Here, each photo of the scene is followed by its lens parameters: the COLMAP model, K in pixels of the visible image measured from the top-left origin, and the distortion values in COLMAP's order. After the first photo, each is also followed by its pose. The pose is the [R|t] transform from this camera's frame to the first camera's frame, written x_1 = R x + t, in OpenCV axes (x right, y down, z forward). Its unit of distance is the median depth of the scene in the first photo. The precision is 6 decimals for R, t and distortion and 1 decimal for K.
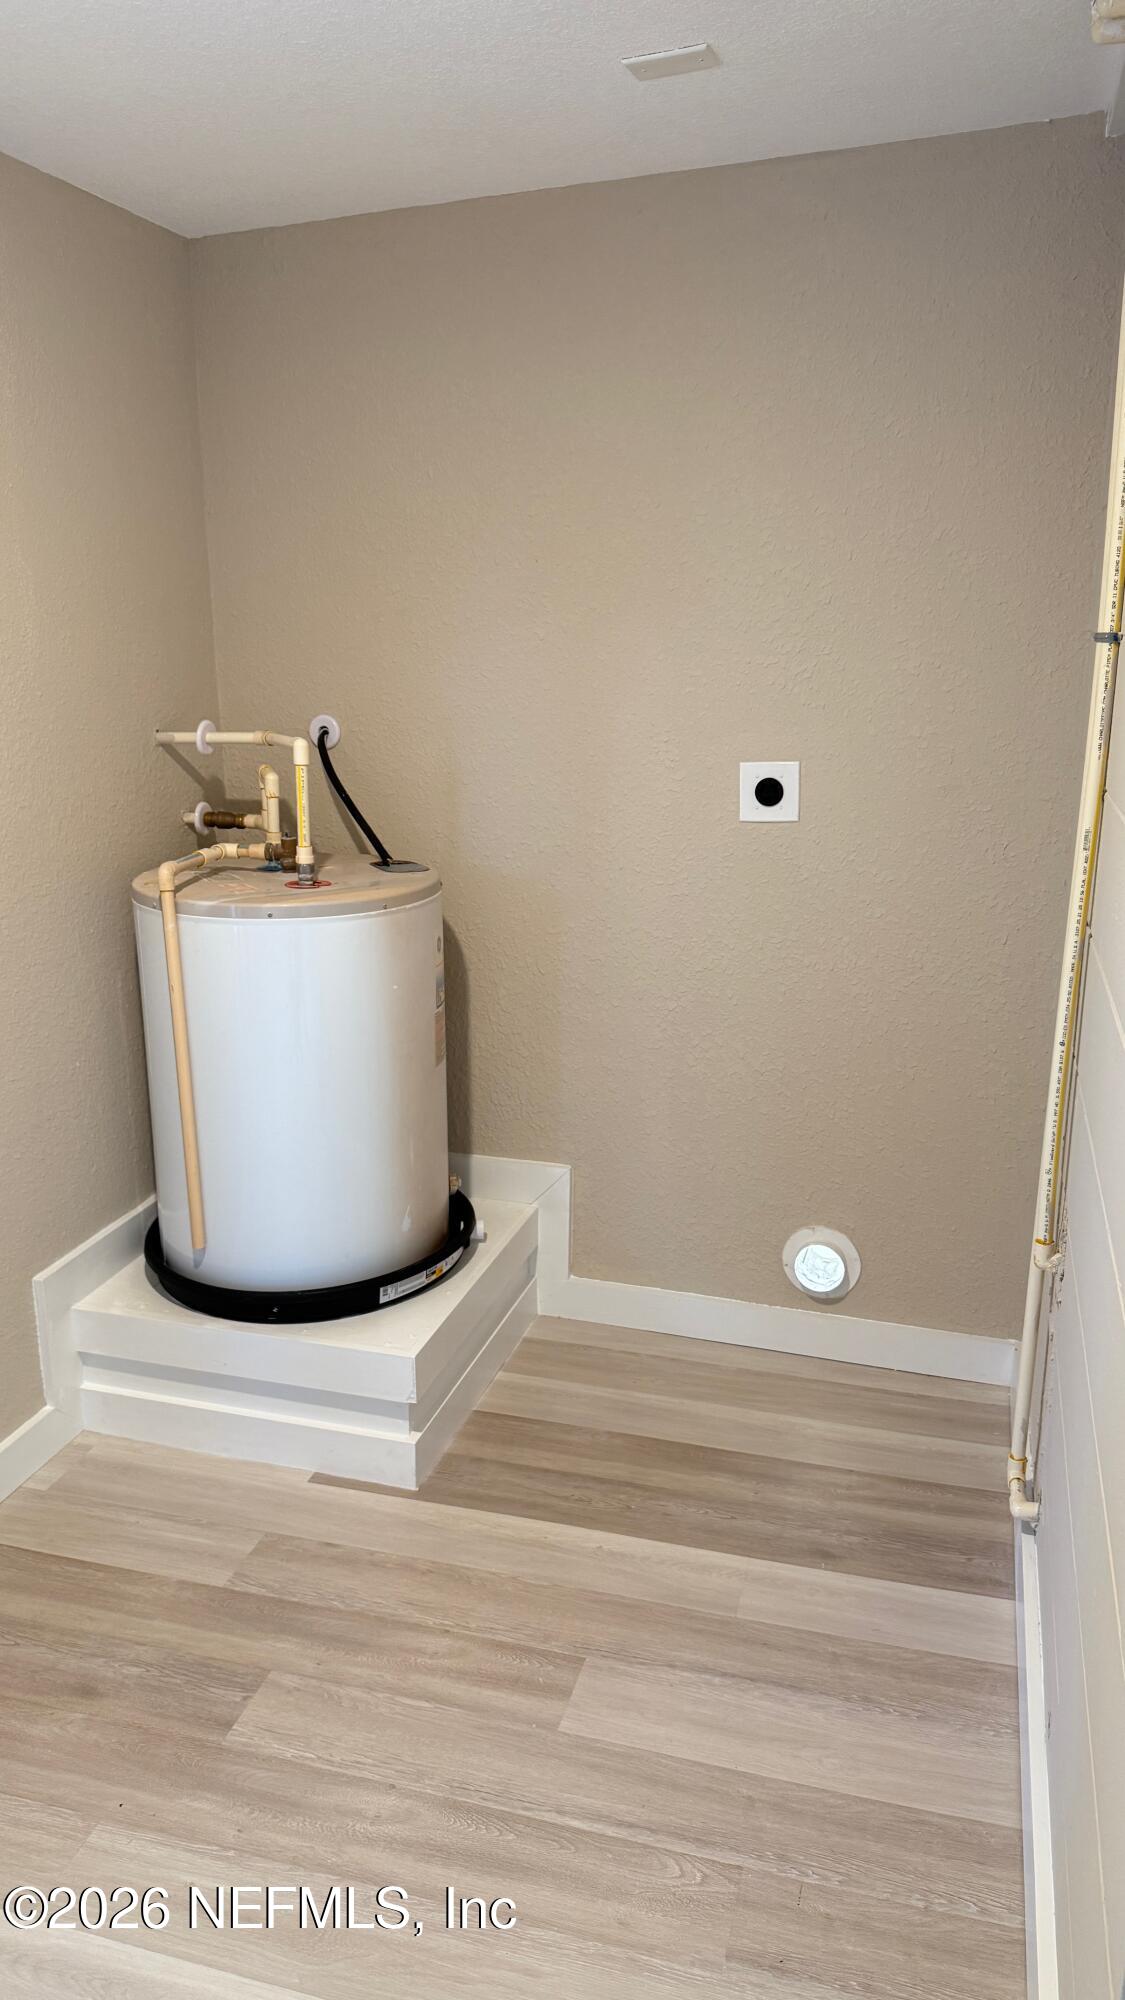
lens RADIAL K [[1380.0, 0, 556.6], [0, 1380.0, 1013.7], [0, 0, 1]] dist [0.038686, -0.012228]
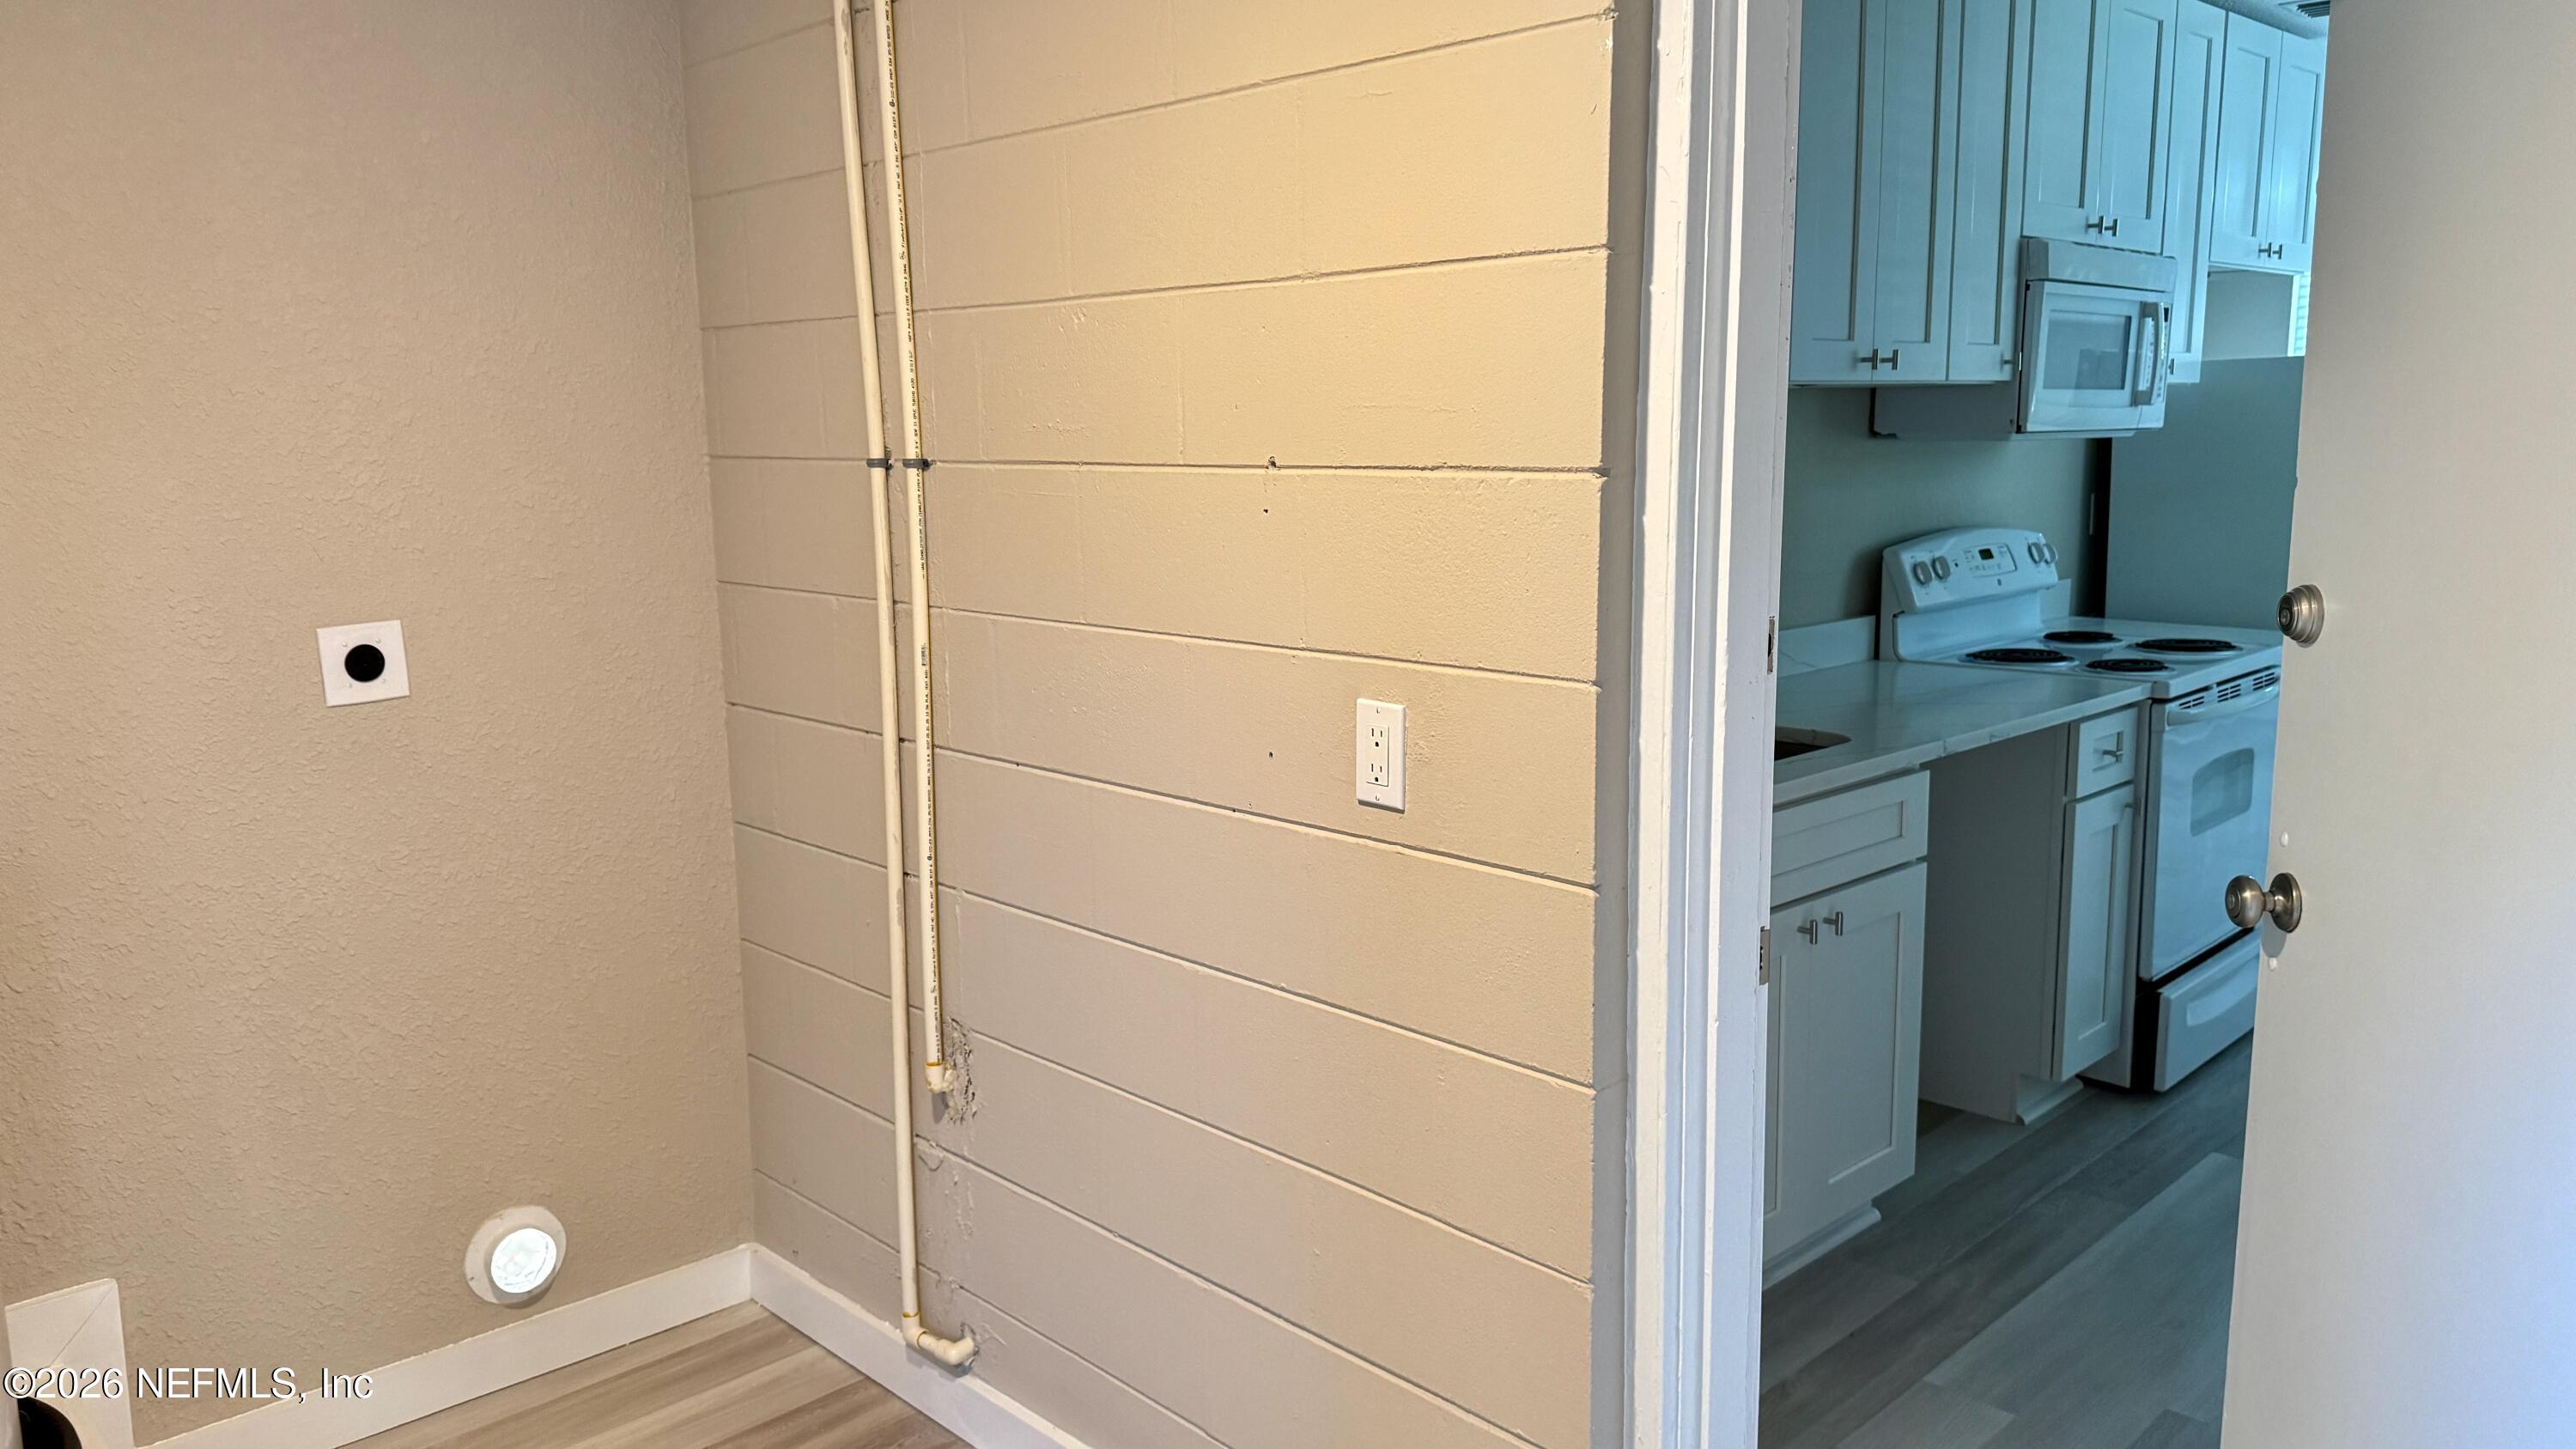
lens RADIAL K [[1777.7, 0, 1283.5], [0, 1777.7, 726.4], [0, 0, 1]] dist [0.038686, -0.012228]
pose [[0.482196, -0.144665, 0.864036, -0.458228], [0.241302, 0.970053, 0.027751, -0.032507], [-0.842176, 0.195113, 0.502664, 0.086462]]
